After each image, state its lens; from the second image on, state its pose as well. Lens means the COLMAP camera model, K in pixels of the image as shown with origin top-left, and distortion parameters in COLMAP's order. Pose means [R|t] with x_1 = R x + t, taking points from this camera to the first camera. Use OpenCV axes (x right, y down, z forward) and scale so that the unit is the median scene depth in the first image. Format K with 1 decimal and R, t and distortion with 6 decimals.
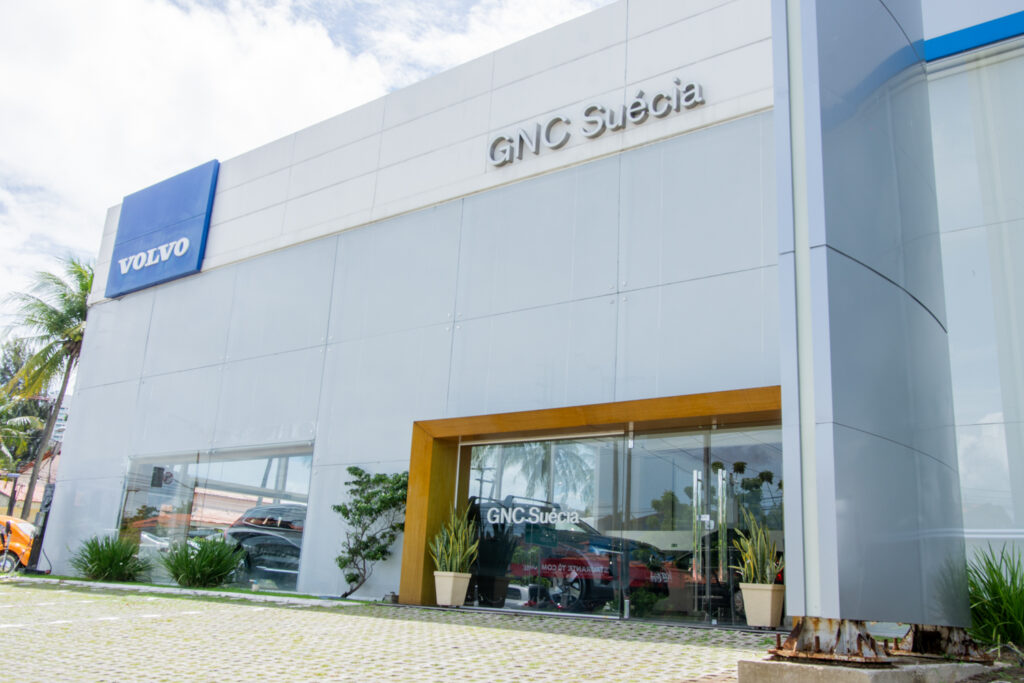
lens RADIAL K [[916.5, 0, 512.0], [0, 916.5, 341.5], [0, 0, 1]] dist [-0.001056, -0.000530]
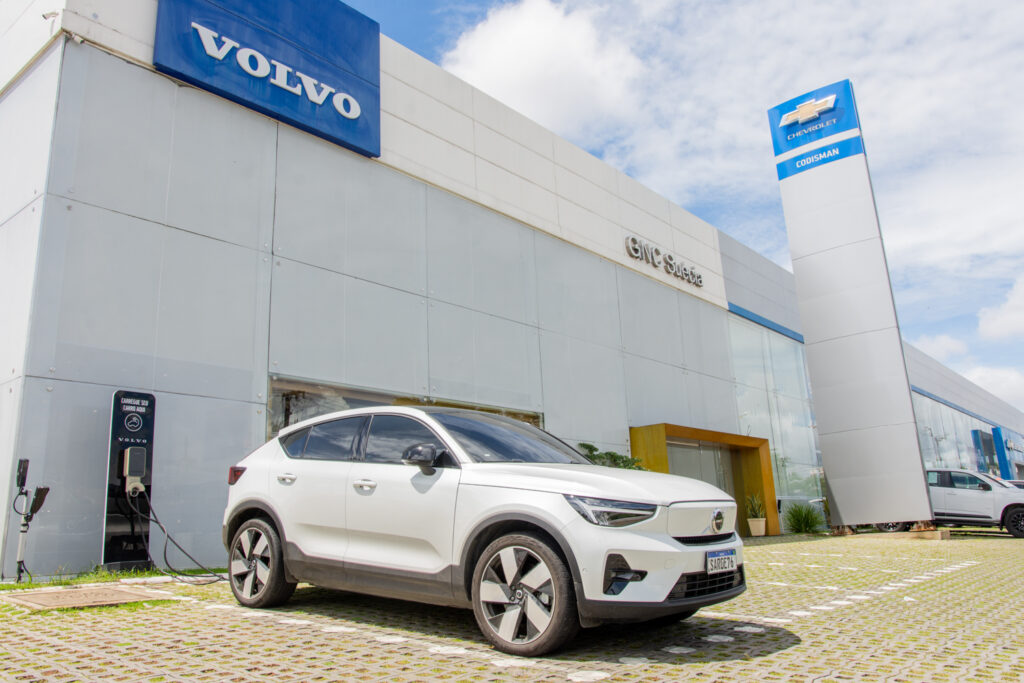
lens RADIAL K [[786.4, 0, 512.0], [0, 786.4, 341.5], [0, 0, 1]] dist [-0.085556, 0.062896]
pose [[0.035836, 0.186299, 0.981839, -1.241312], [-0.222756, 0.959242, -0.173881, 0.209759], [-0.974215, -0.212480, 0.075875, 1.038172]]
